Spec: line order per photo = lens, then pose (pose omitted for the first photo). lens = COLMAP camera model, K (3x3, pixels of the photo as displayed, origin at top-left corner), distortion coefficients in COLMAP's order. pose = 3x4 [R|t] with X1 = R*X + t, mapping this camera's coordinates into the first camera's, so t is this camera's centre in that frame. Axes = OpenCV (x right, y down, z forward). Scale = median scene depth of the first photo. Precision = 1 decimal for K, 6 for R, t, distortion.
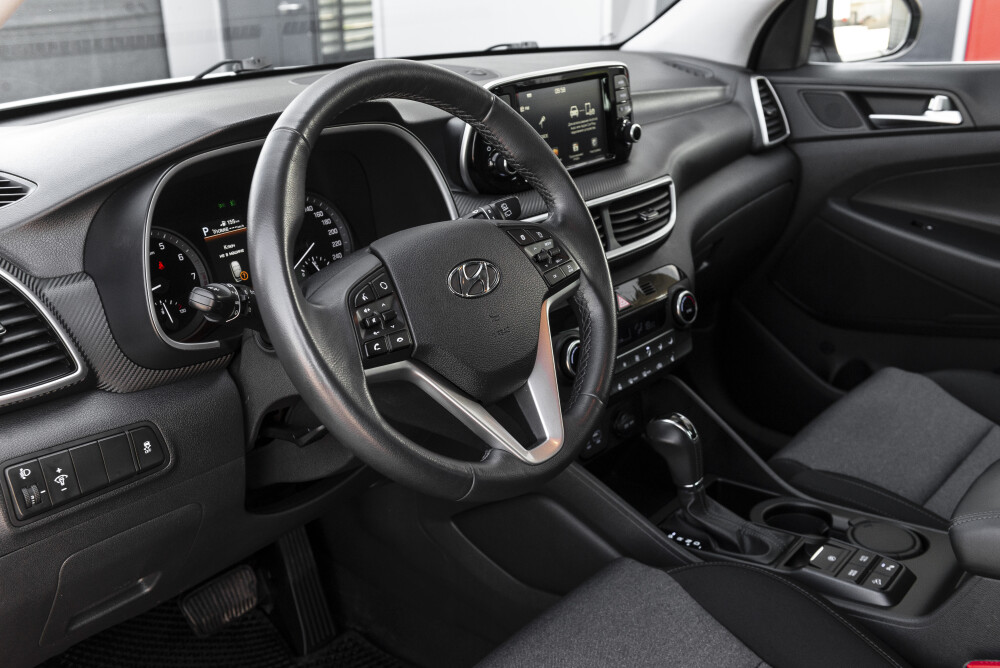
lens RADIAL K [[1074.6, 0, 500.0], [0, 1074.6, 334.0], [0, 0, 1]] dist [-0.009565, -0.007642]
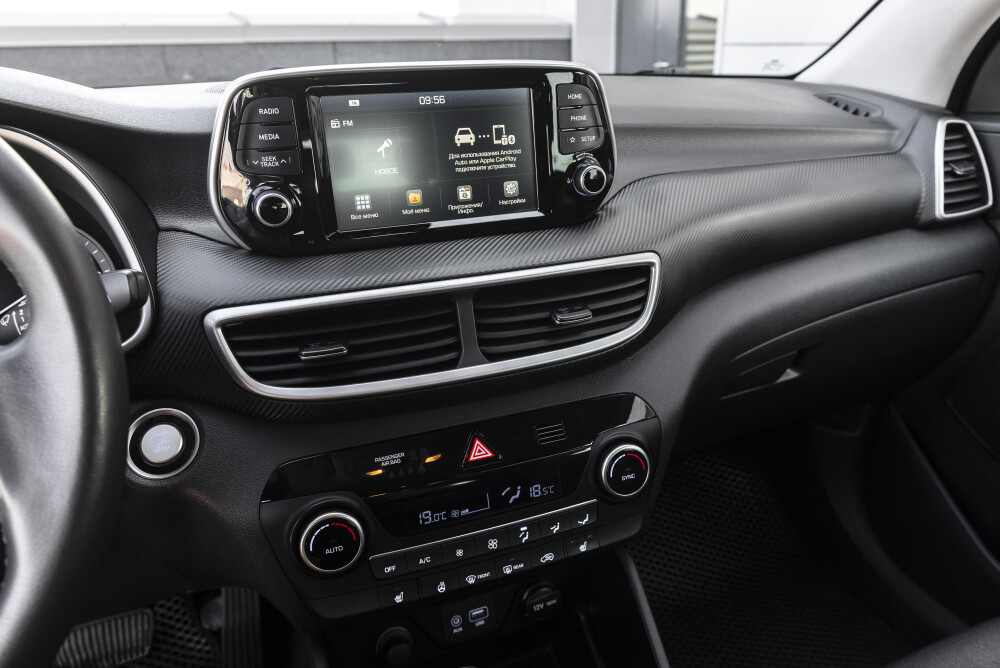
lens RADIAL K [[724.3, 0, 500.1], [0, 724.3, 314.8], [0, 0, 1]] dist [-0.000367, 0.001344]
pose [[0.885753, 0.167176, -0.433006, 0.281441], [-0.159066, 0.985724, 0.055189, -0.126805], [0.436051, 0.019993, 0.899700, 0.609894]]
